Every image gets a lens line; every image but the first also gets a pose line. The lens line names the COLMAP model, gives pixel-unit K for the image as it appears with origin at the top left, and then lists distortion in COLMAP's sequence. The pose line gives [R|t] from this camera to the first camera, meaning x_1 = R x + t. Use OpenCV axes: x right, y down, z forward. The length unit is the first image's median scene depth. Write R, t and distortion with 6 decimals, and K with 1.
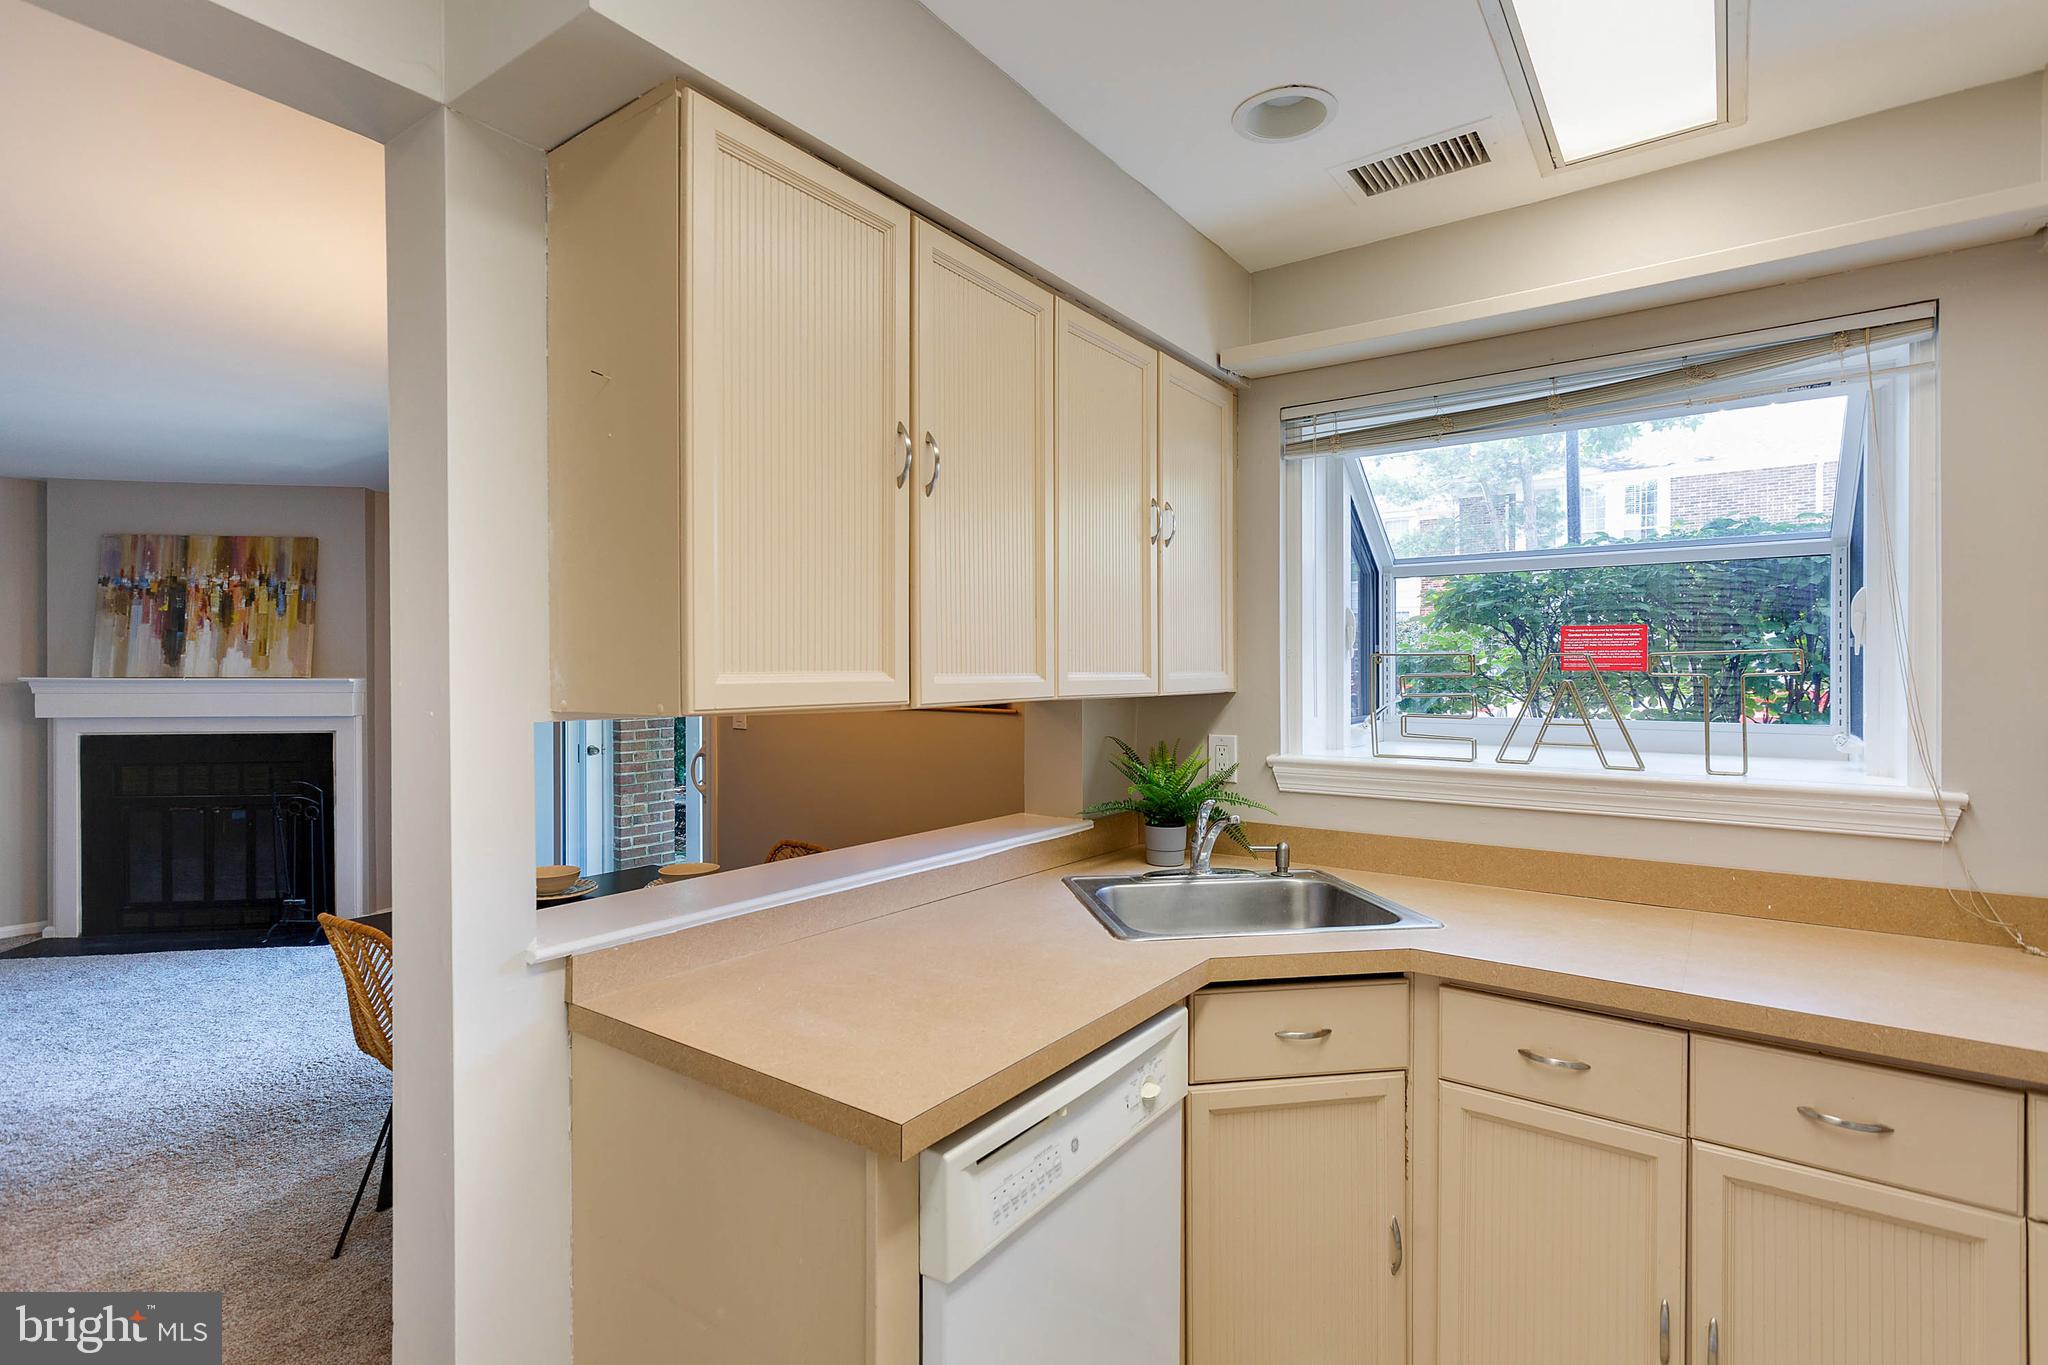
lens RADIAL K [[971.7, 0, 1005.5], [0, 971.7, 676.5], [0, 0, 1]] dist [0.002182, 0.002111]
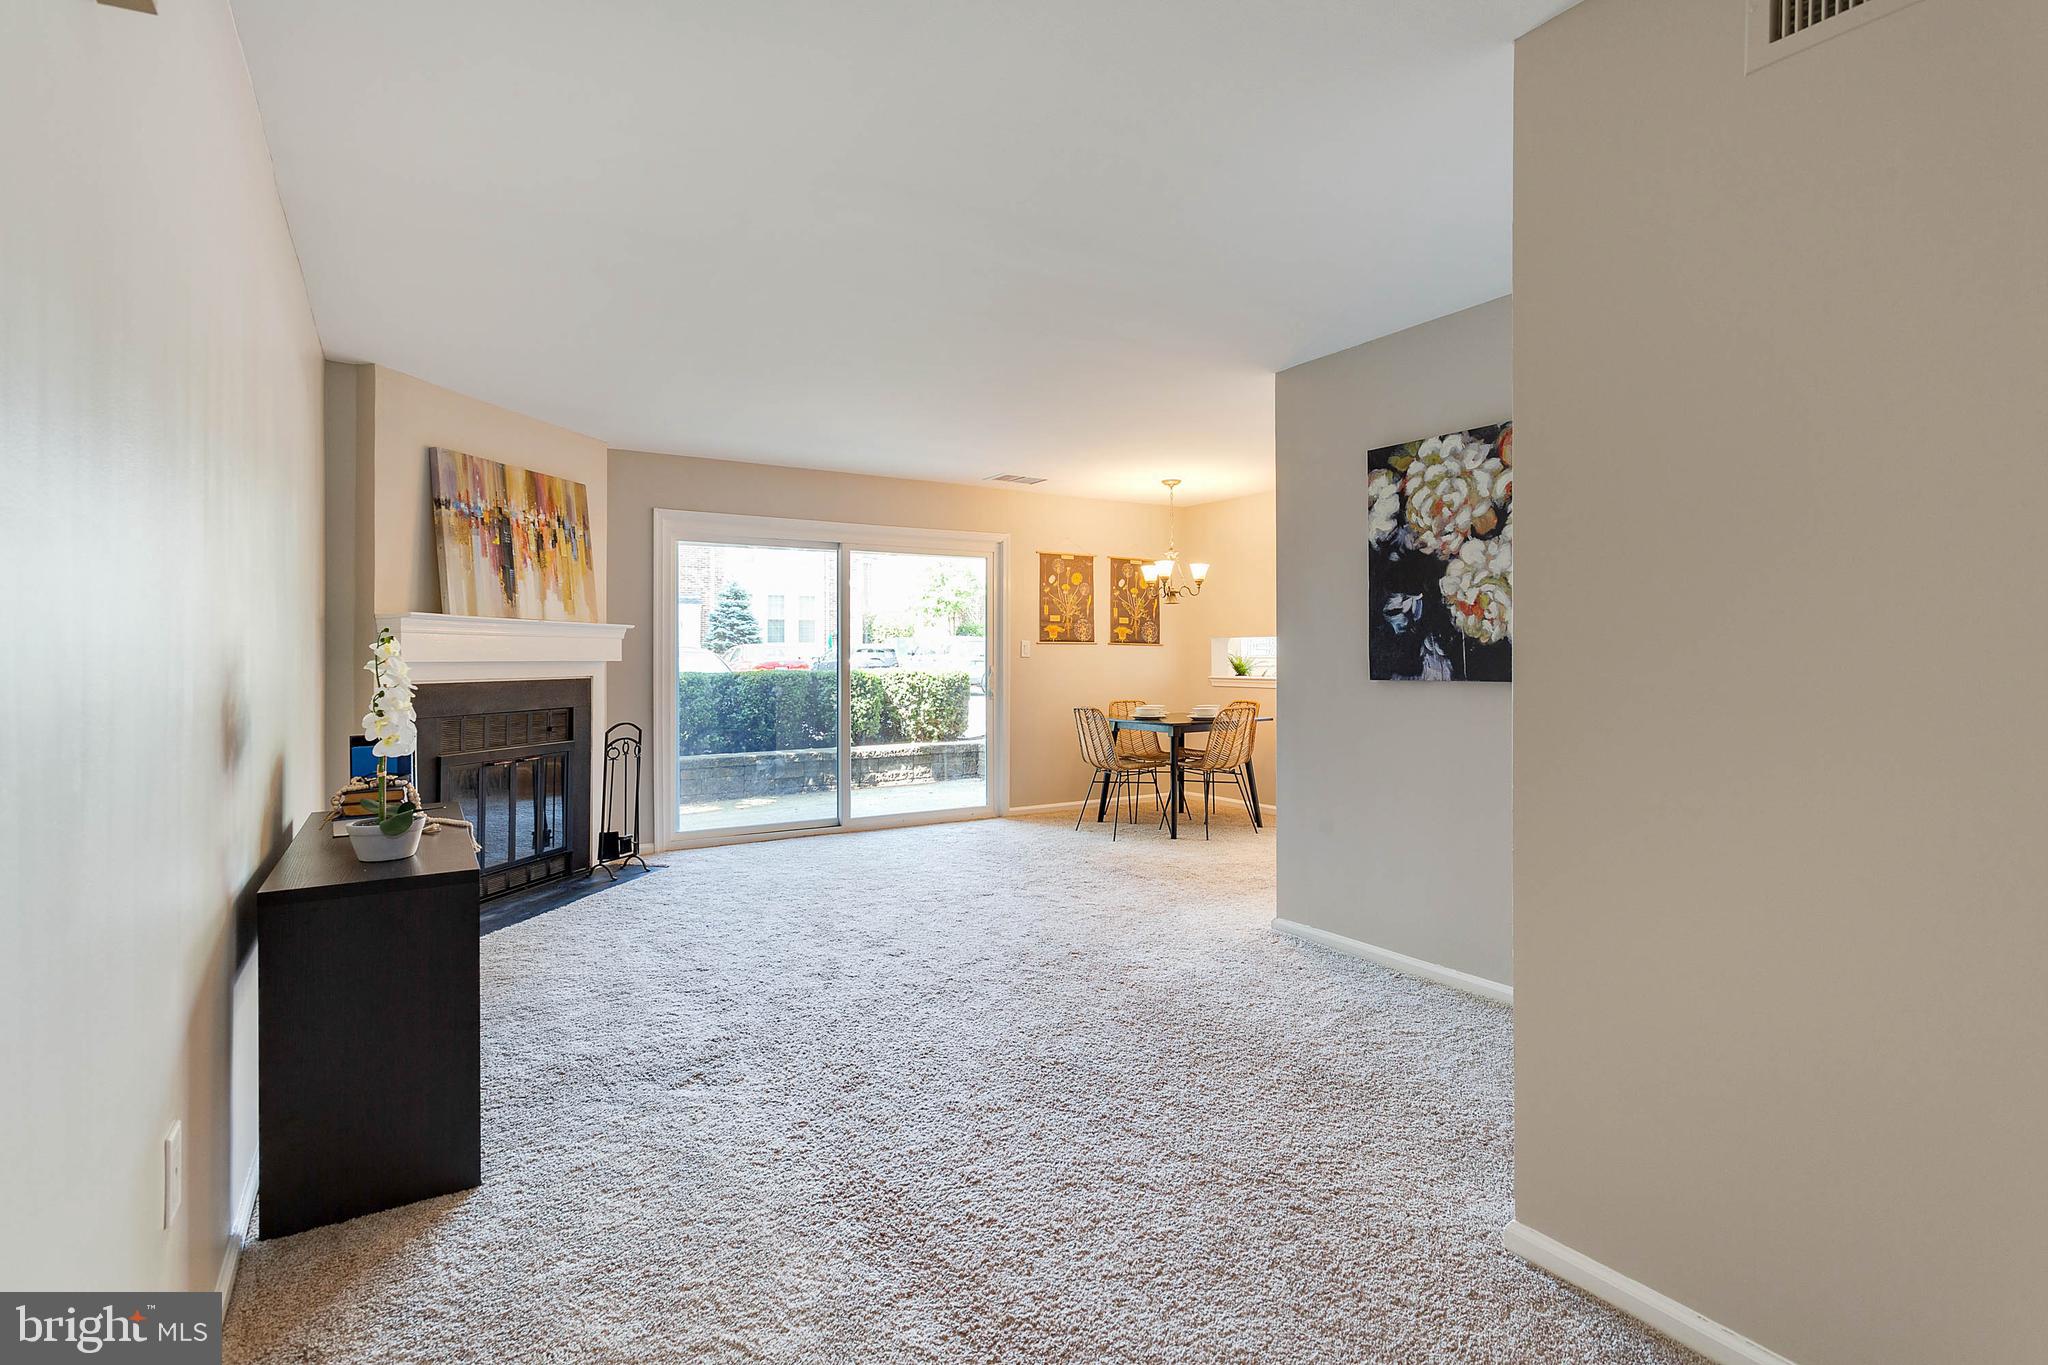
lens RADIAL K [[971.7, 0, 991.0], [0, 971.7, 647.3], [0, 0, 1]] dist [0.002182, 0.002111]
pose [[0.394055, 0.009488, 0.919038, -1.503348], [0.004930, 0.999911, -0.012436, 0.041858], [-0.919074, 0.009431, 0.393973, 0.217441]]
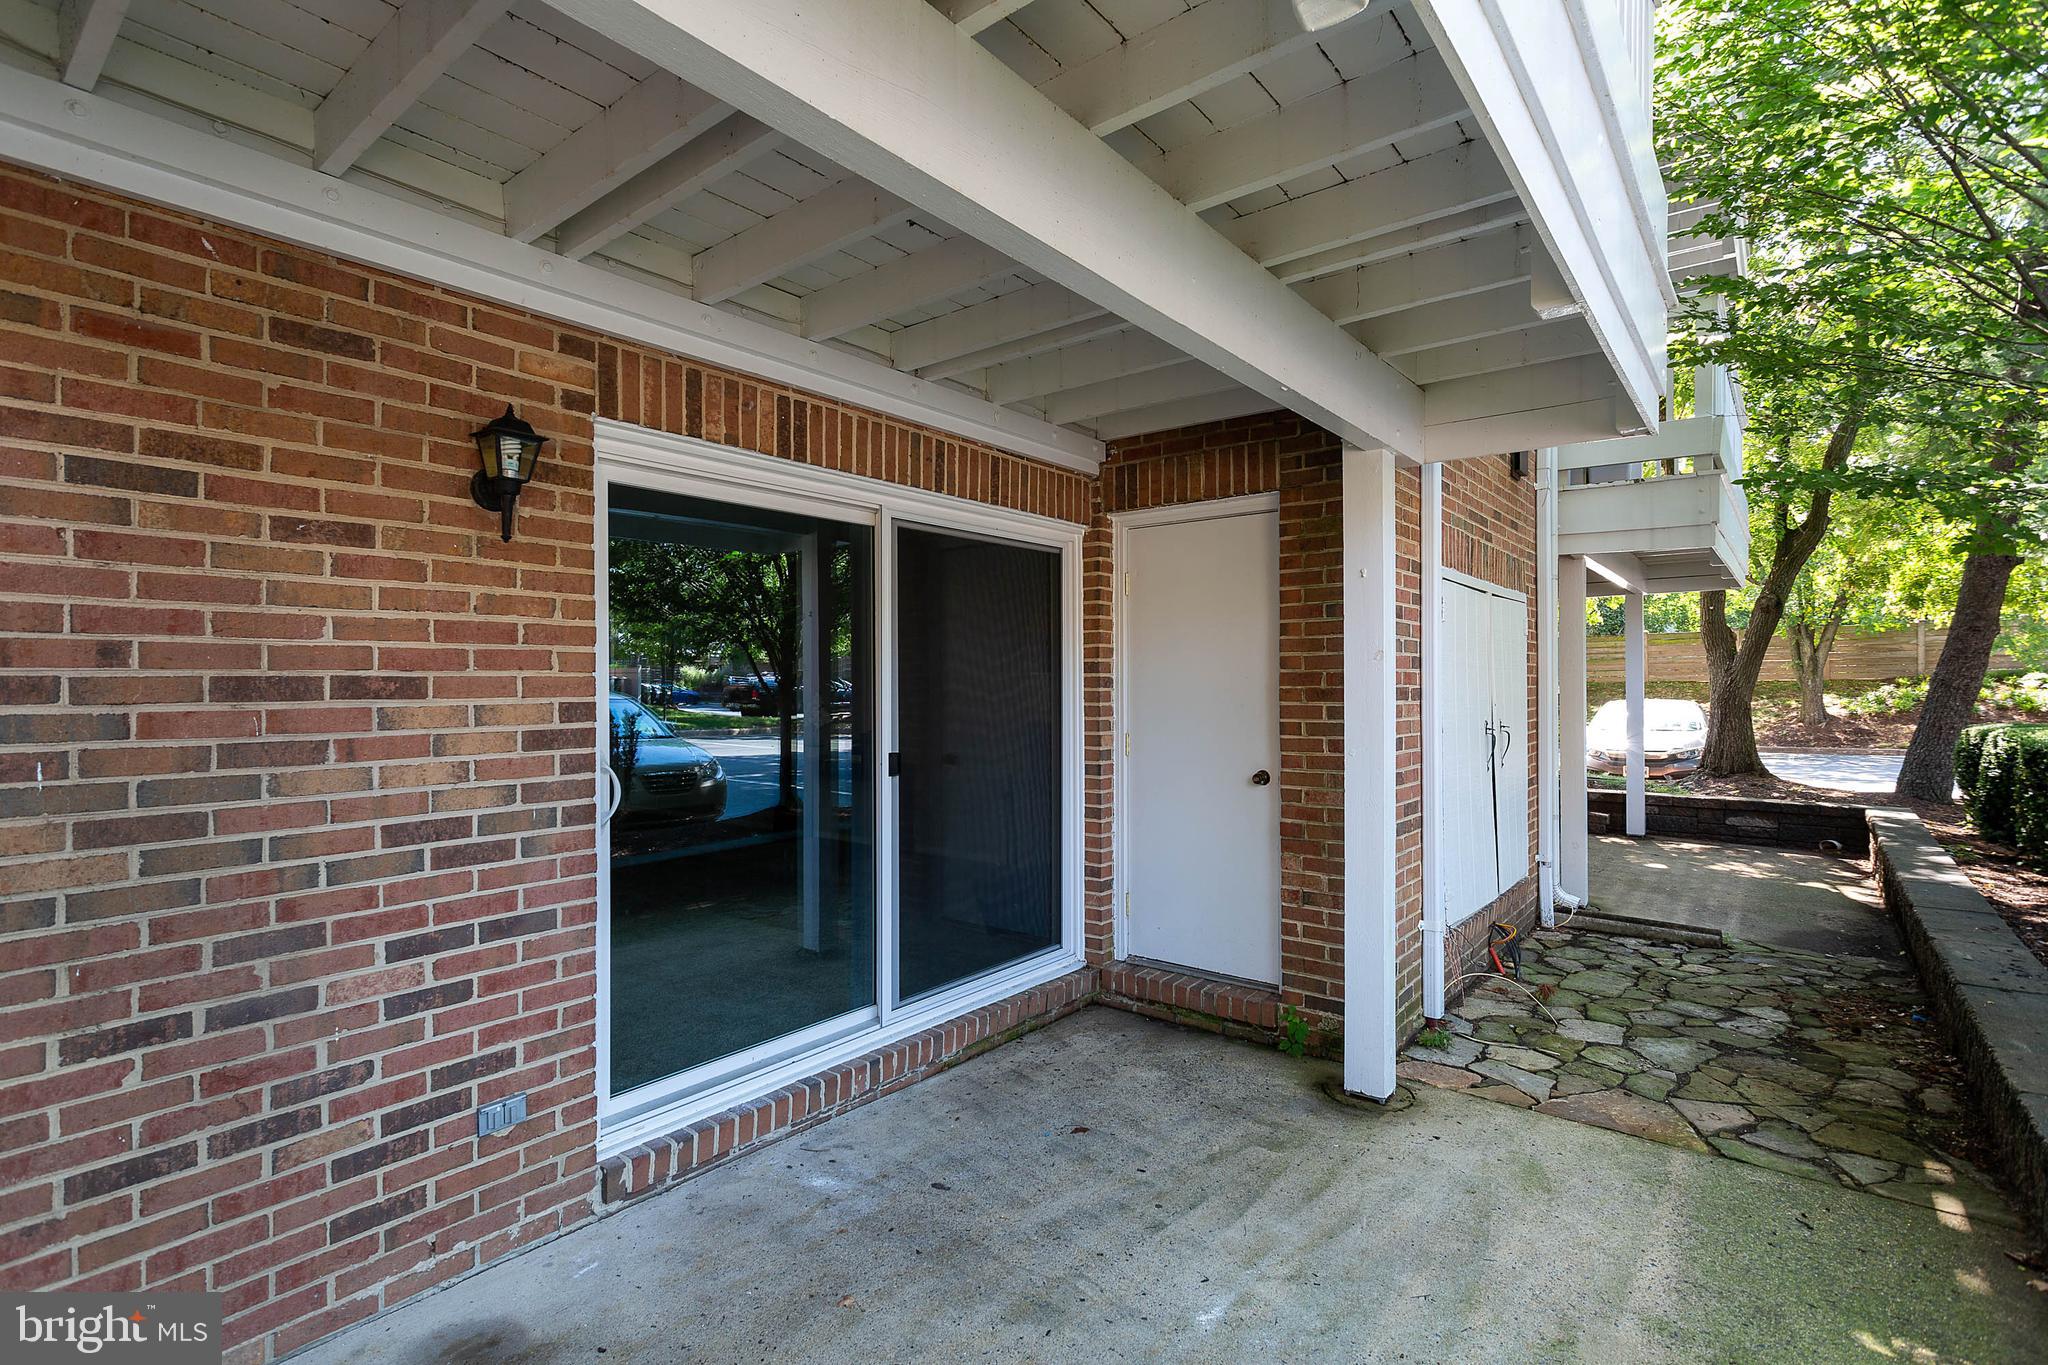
lens RADIAL K [[971.7, 0, 1014.0], [0, 971.7, 684.7], [0, 0, 1]] dist [0.002182, 0.002111]
pose [[-0.042747, 0.002648, -0.999082, 0.303582], [0.000266, 0.999996, 0.002639, 0.011608], [0.999086, -0.000153, -0.042747, 1.026658]]
